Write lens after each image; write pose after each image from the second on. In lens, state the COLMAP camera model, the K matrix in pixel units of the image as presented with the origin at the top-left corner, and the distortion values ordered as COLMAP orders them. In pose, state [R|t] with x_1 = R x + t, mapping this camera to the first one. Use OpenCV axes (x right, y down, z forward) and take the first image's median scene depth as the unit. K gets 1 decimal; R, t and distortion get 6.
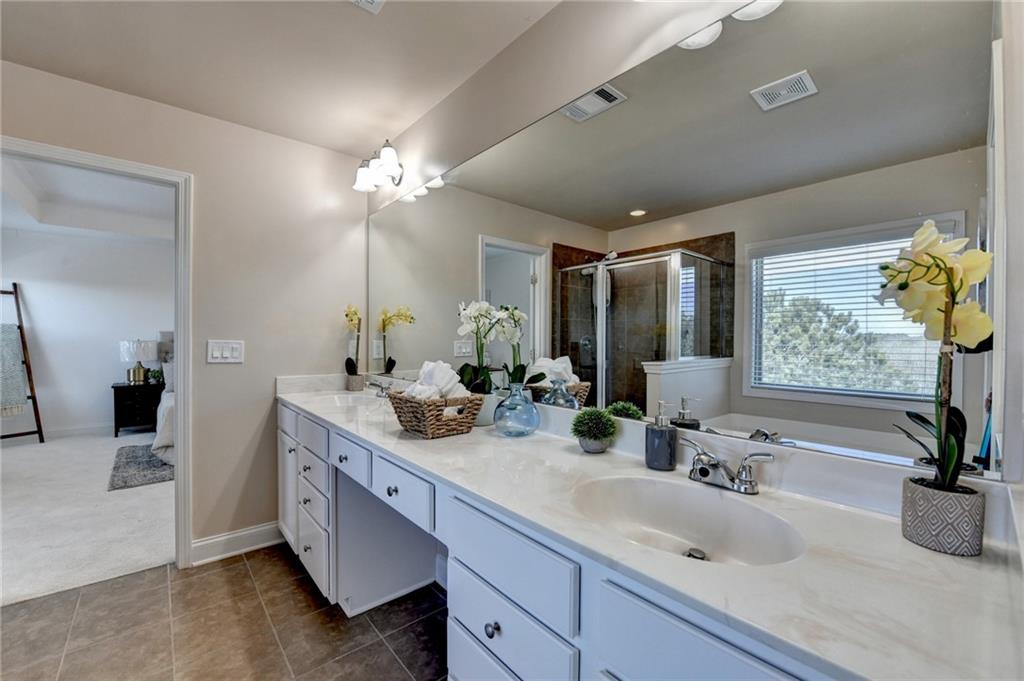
lens RADIAL K [[411.2, 0, 501.7], [0, 411.2, 343.6], [0, 0, 1]] dist [-0.017293, -0.000681]
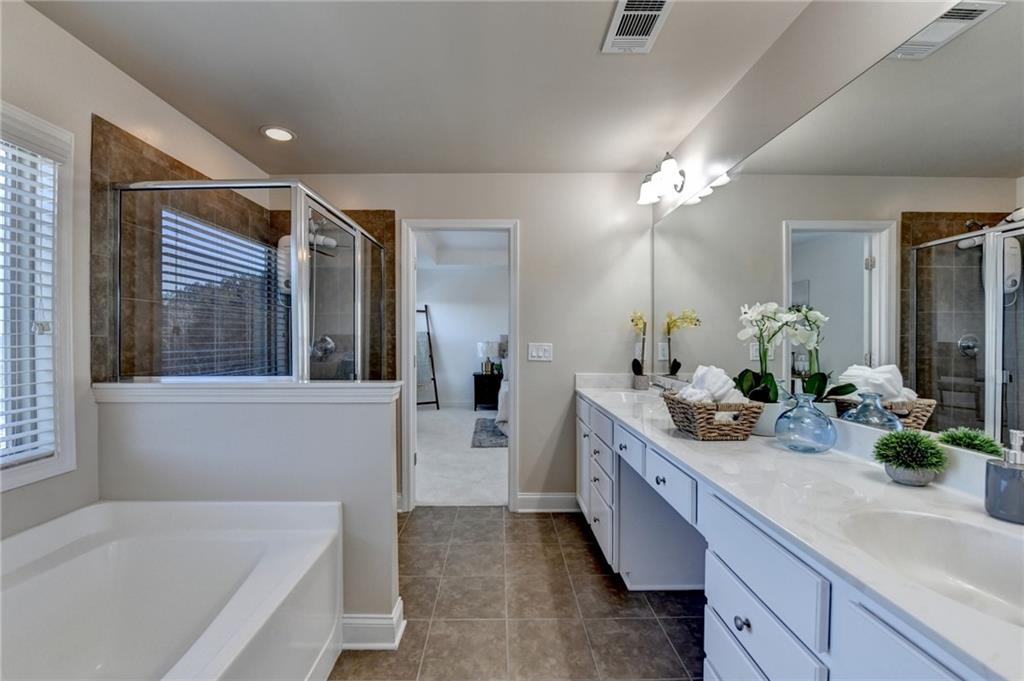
lens RADIAL K [[411.2, 0, 501.7], [0, 411.2, 343.6], [0, 0, 1]] dist [-0.017293, -0.000681]
pose [[0.767725, 0.001057, -0.640779, 0.067705], [0.000229, 0.999998, 0.001924, -0.010614], [0.640780, -0.001624, 0.767723, -0.081127]]
